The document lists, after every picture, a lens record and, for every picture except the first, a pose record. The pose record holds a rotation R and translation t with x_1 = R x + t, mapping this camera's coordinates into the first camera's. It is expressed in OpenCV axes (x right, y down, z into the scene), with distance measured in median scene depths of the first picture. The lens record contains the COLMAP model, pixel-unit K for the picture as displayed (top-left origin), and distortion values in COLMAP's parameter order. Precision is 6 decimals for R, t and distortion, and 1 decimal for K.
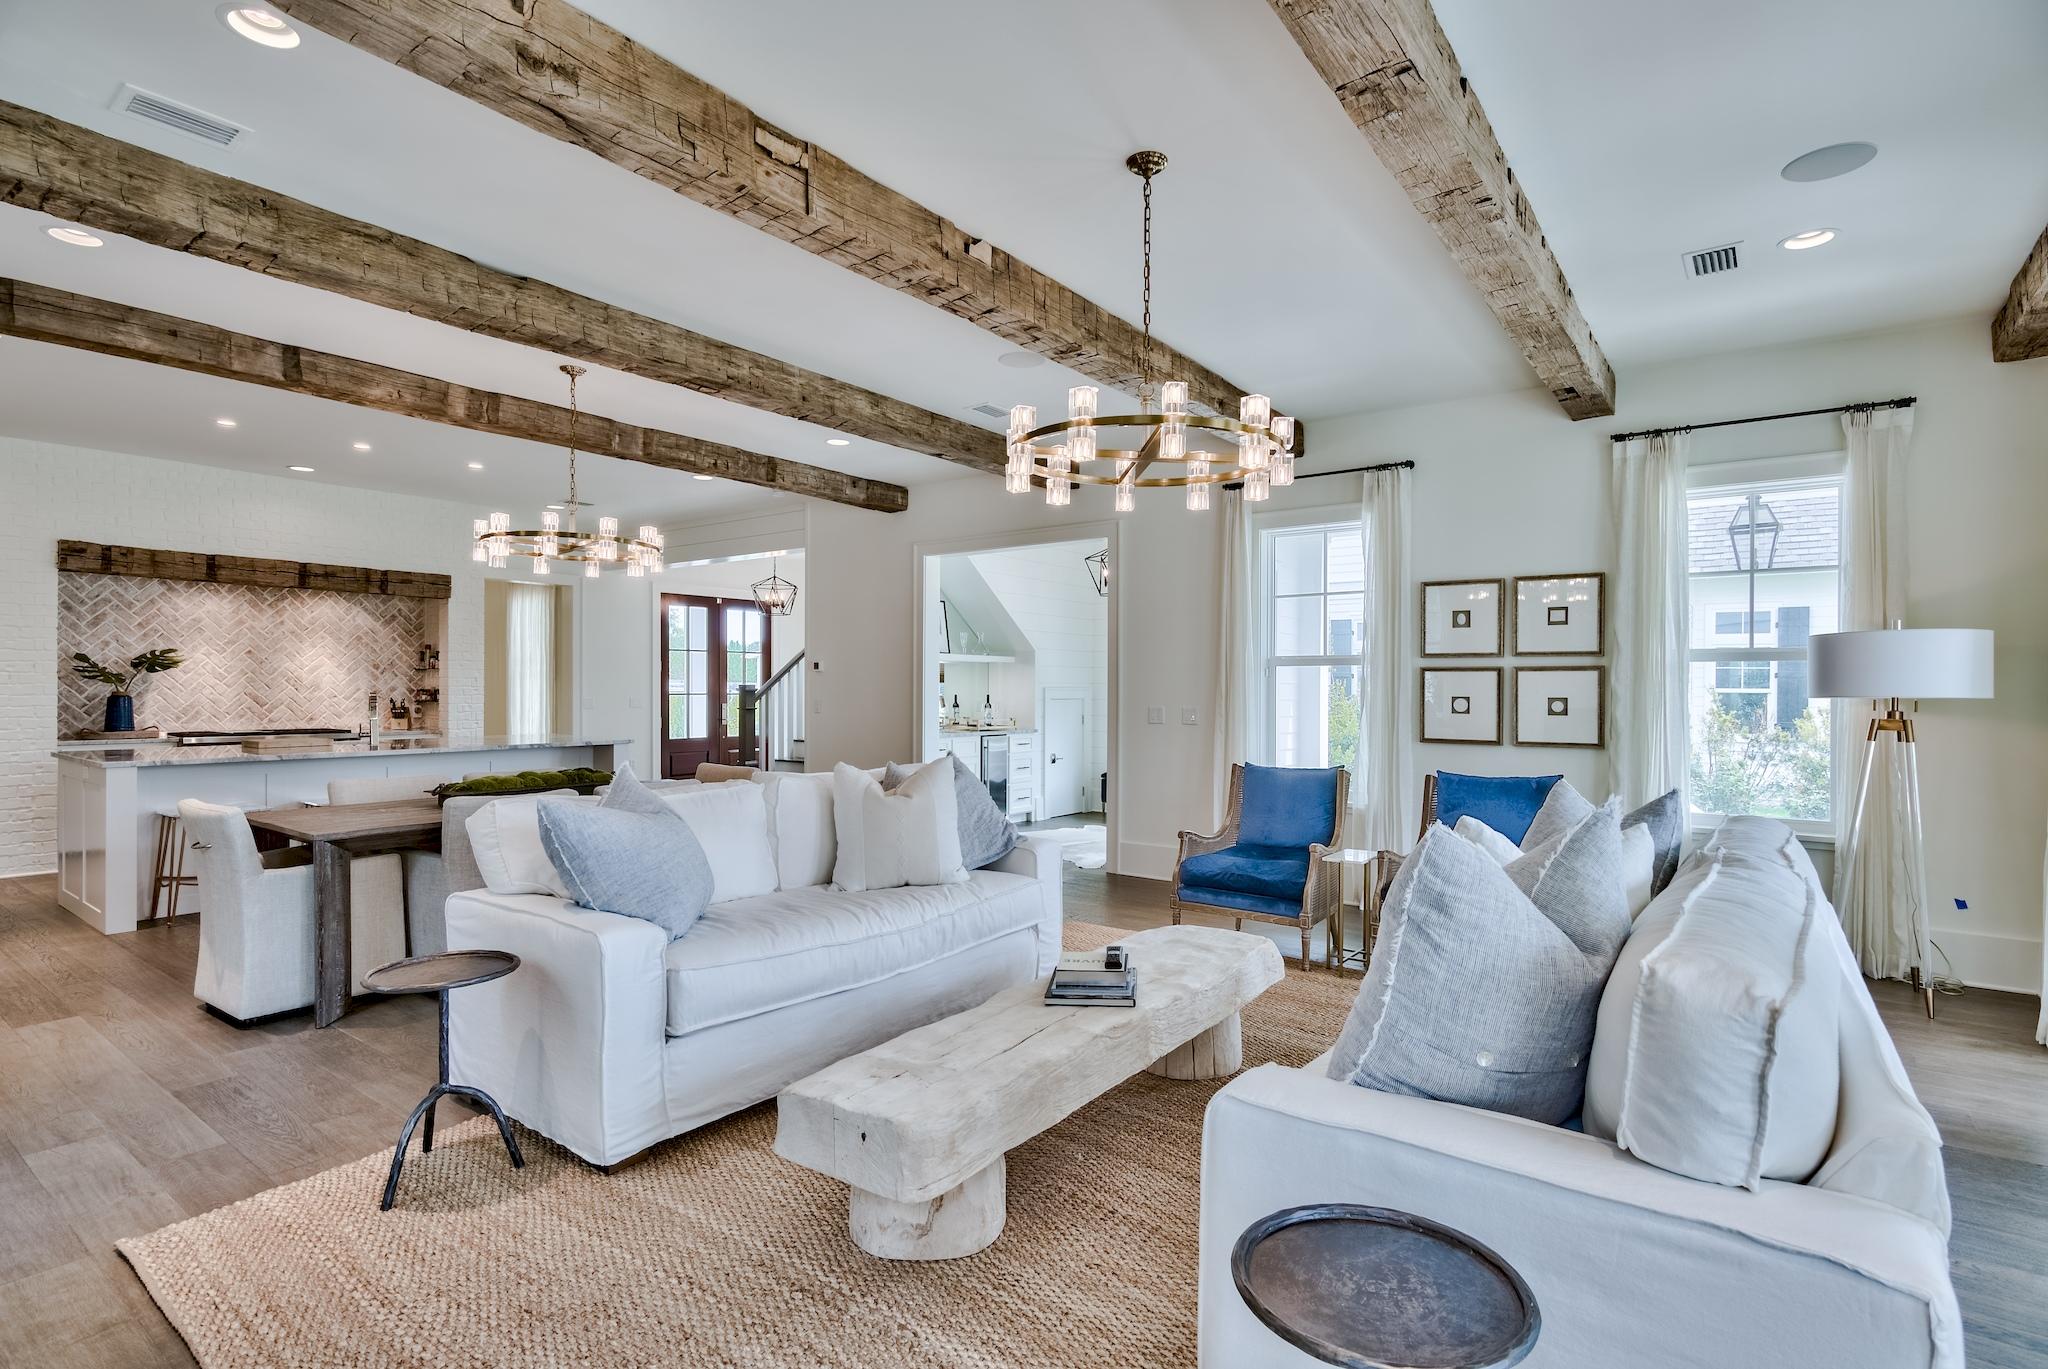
lens RADIAL K [[1024.4, 0, 1024.0], [0, 1024.4, 684.5], [0, 0, 1]] dist [-0.002281, -0.000192]
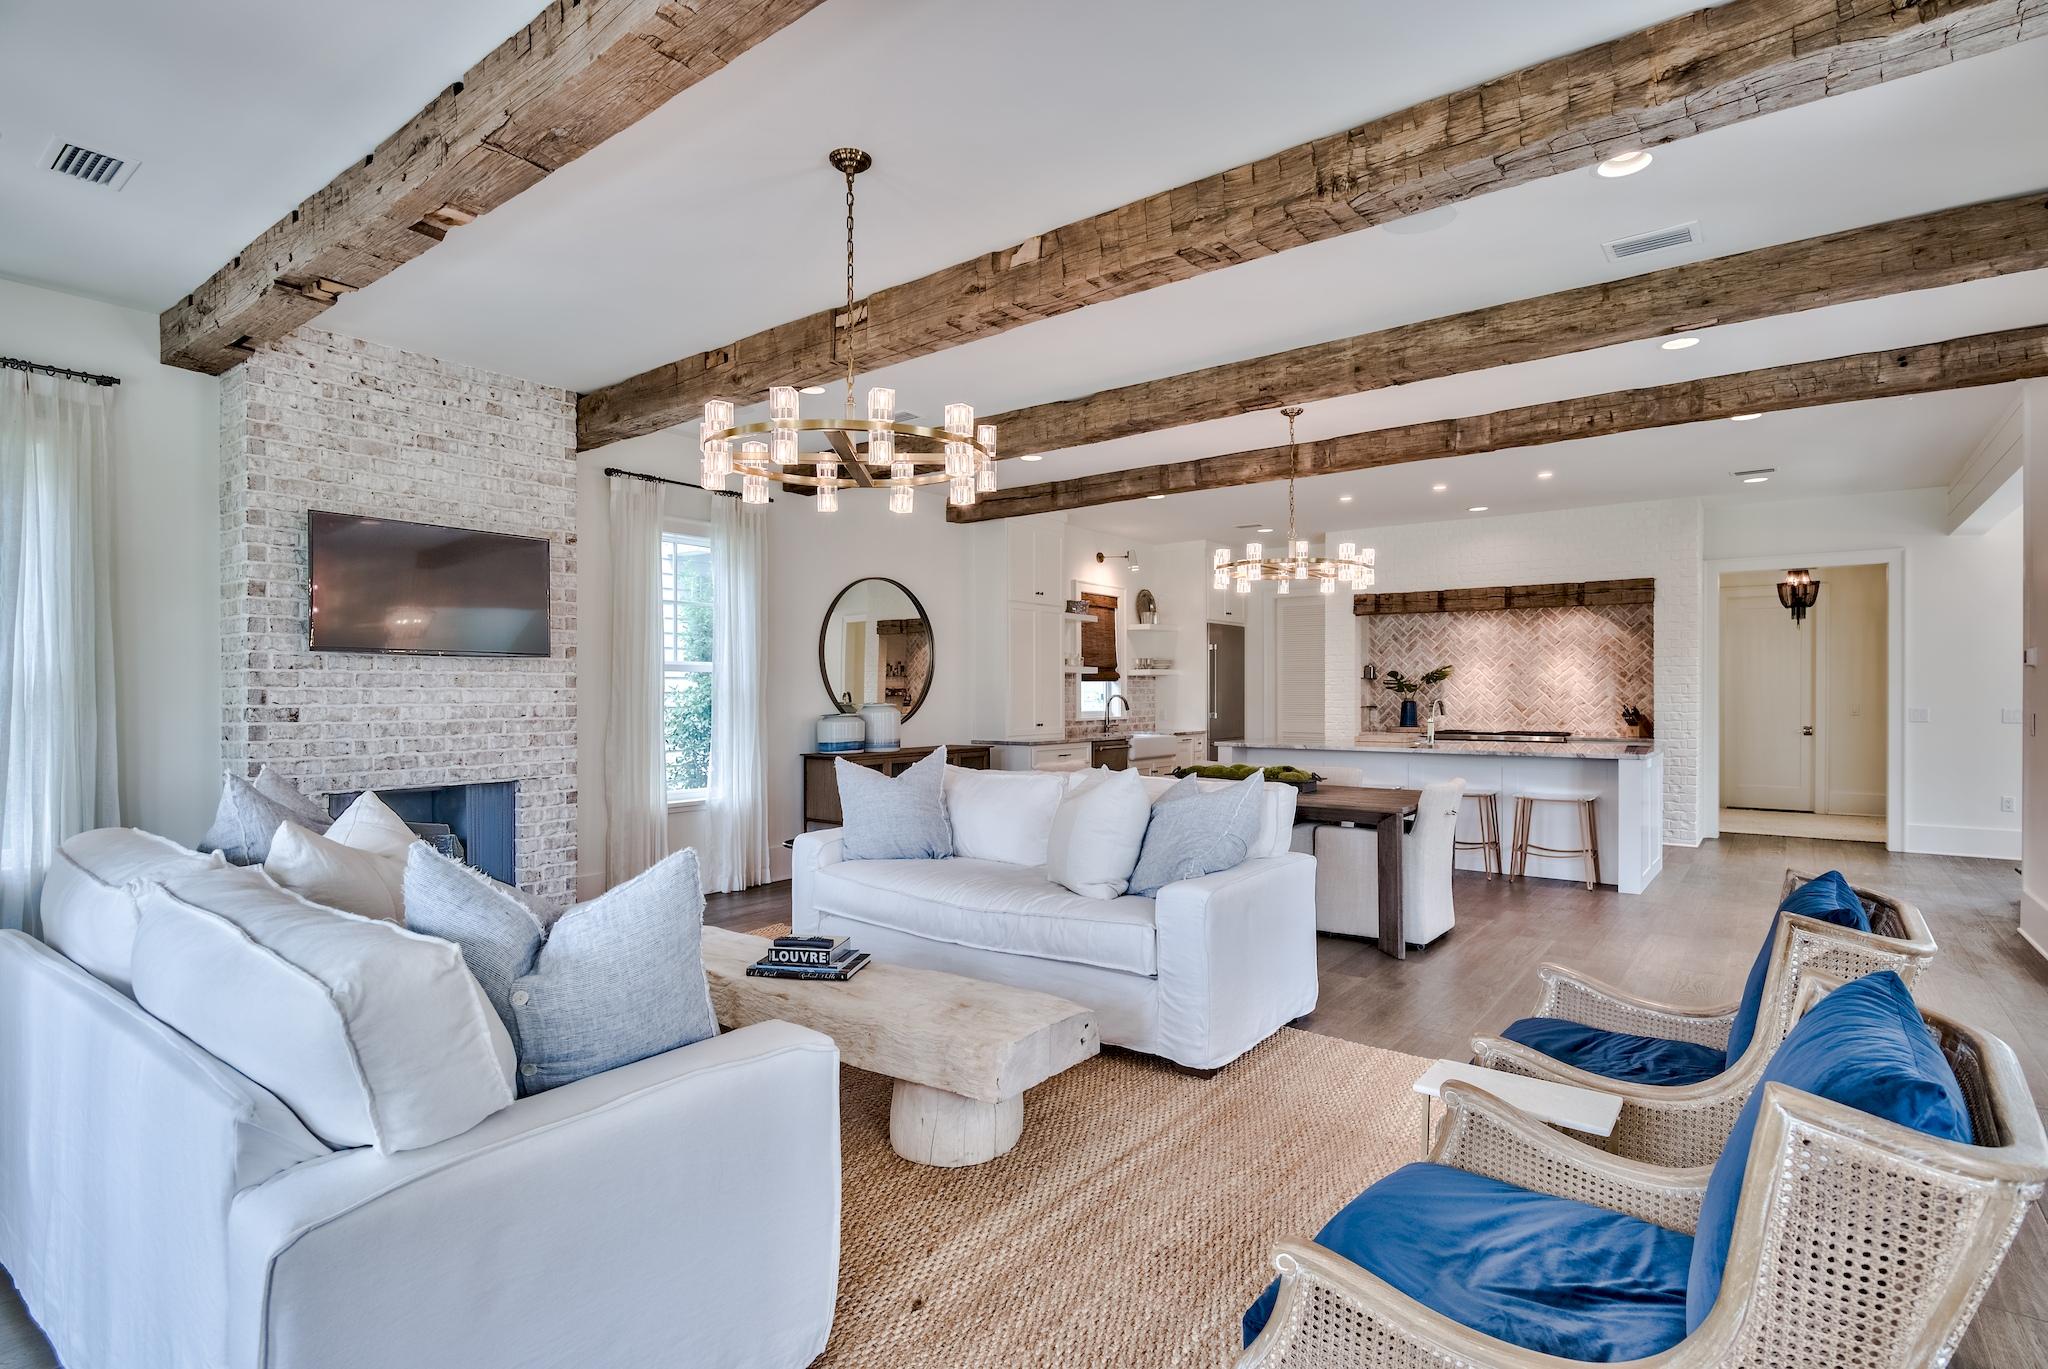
lens RADIAL K [[998.2, 0, 1016.5], [0, 998.2, 685.5], [0, 0, 1]] dist [-0.002083, -0.000028]
pose [[-0.030446, -0.010242, -0.999484, 0.455112], [0.003307, 0.999941, -0.010348, 0.001970], [0.999531, -0.003620, -0.030410, 0.506595]]
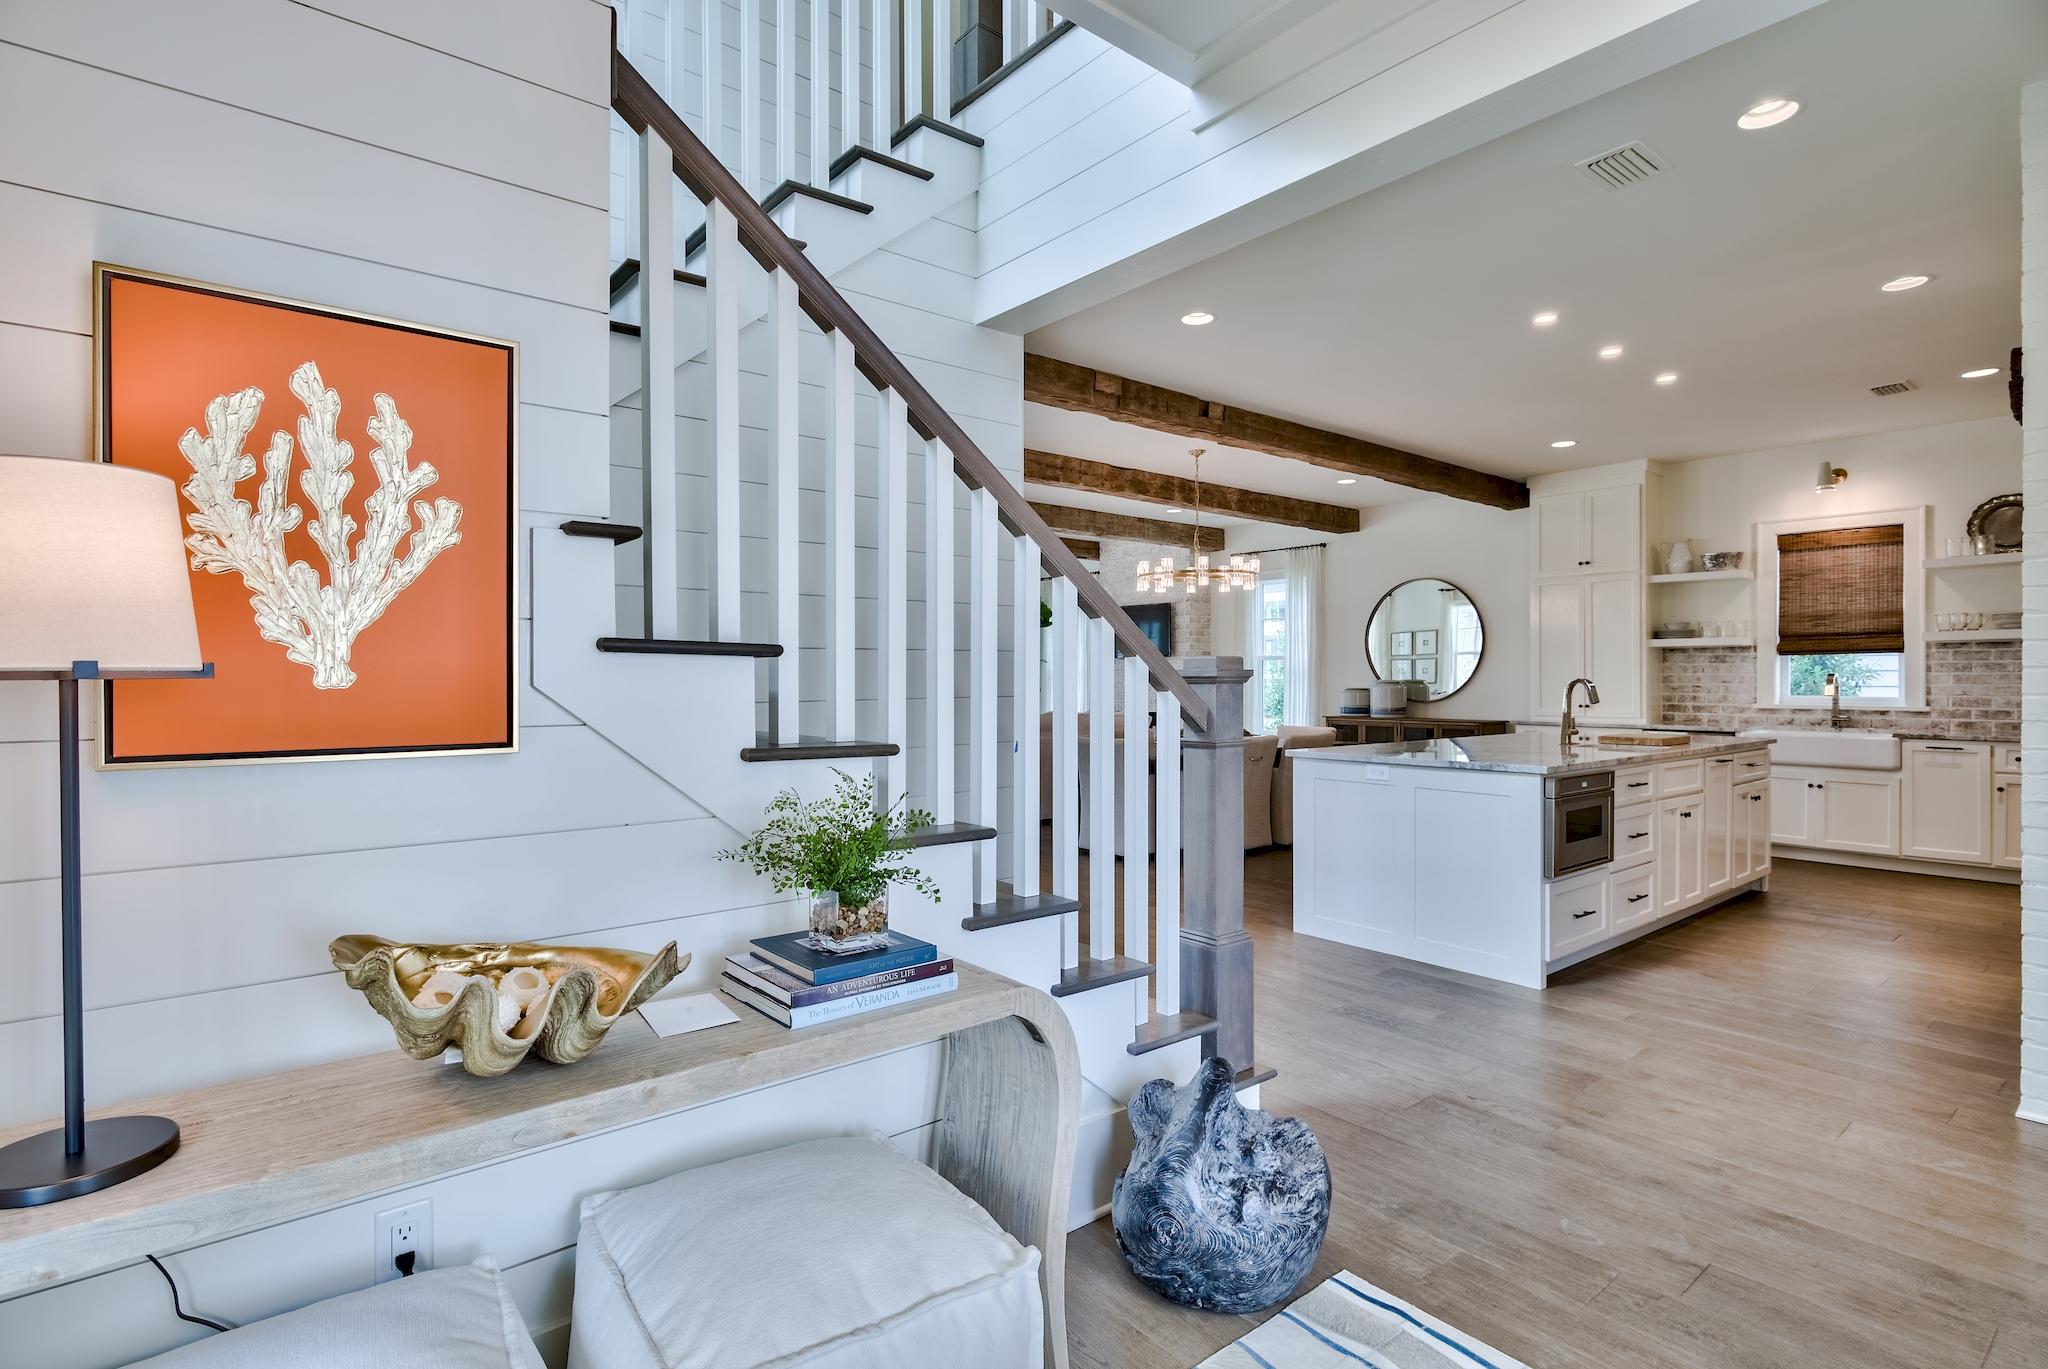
lens RADIAL K [[992.5, 0, 1036.3], [0, 992.5, 684.3], [0, 0, 1]] dist [-0.003869, -0.000409]
pose [[-0.968848, -0.005979, 0.247586, -0.390275], [-0.004913, 0.999976, 0.004924, 0.010203], [-0.247609, 0.003554, -0.968854, 1.658516]]
